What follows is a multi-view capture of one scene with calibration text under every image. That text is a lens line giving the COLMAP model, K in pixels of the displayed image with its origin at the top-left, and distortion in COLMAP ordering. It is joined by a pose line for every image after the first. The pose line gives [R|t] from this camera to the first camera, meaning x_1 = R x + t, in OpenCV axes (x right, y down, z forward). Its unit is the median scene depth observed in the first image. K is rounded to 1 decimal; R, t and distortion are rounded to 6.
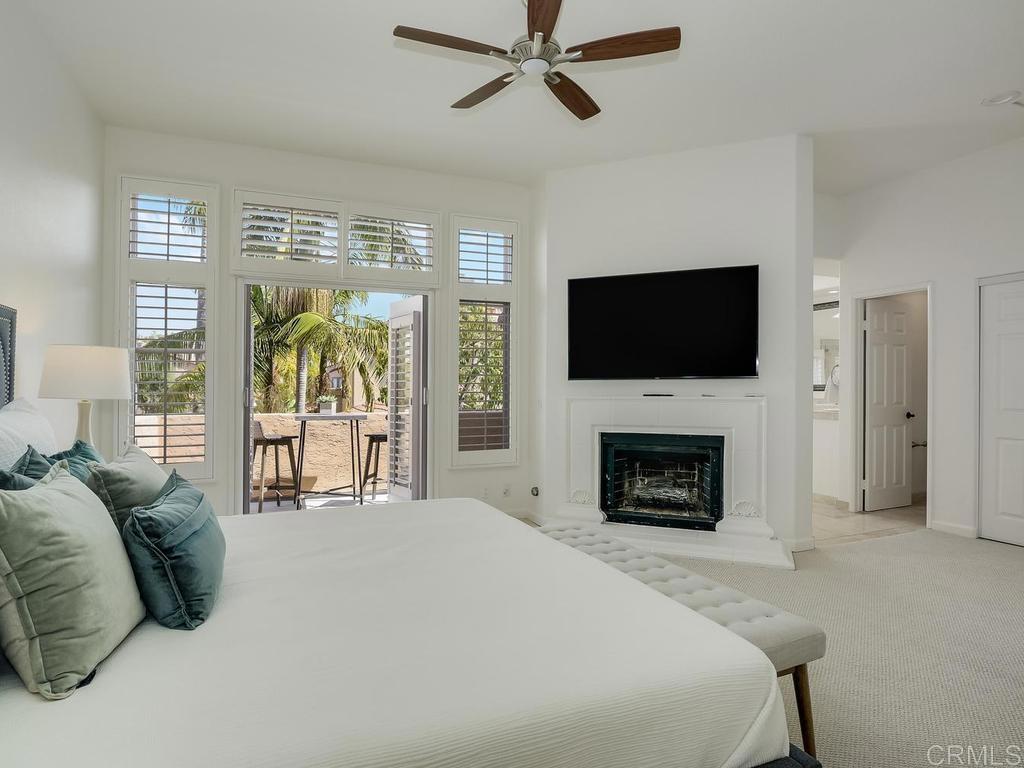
lens RADIAL K [[573.1, 0, 514.5], [0, 573.1, 384.2], [0, 0, 1]] dist [0.000819, -0.001325]
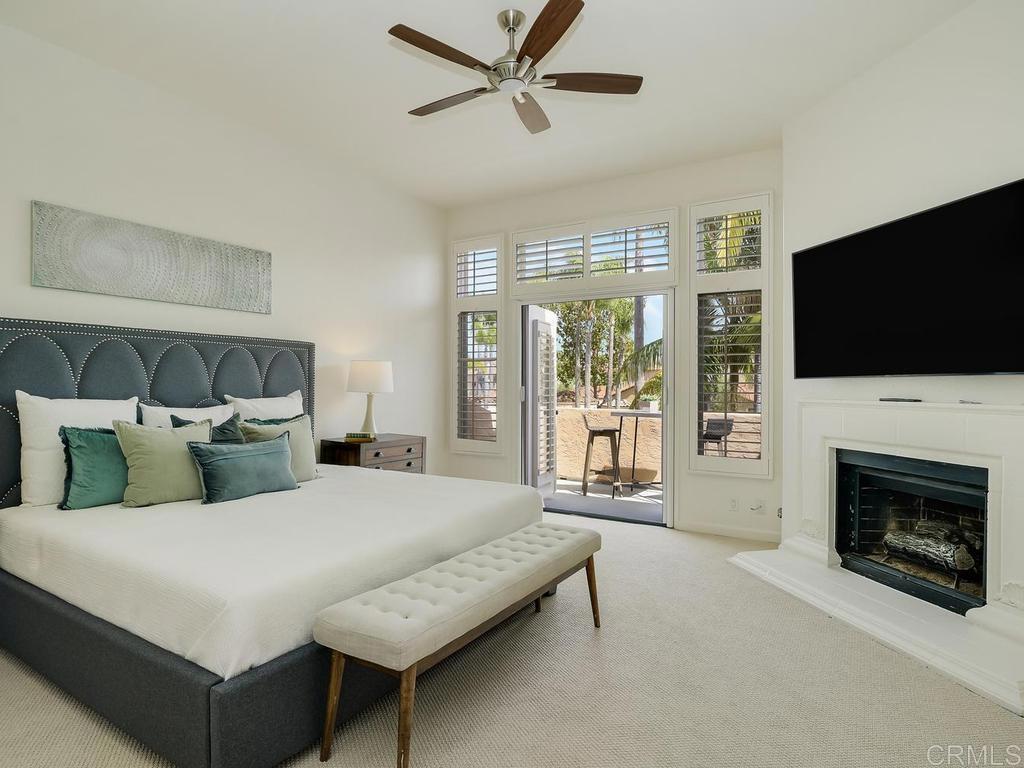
lens RADIAL K [[573.1, 0, 515.2], [0, 573.1, 381.4], [0, 0, 1]] dist [0.000819, -0.001325]
pose [[0.591655, -0.001329, -0.806190, 0.507913], [-0.002723, 0.999990, -0.003647, 0.000527], [0.806187, 0.004353, 0.591645, 0.209746]]
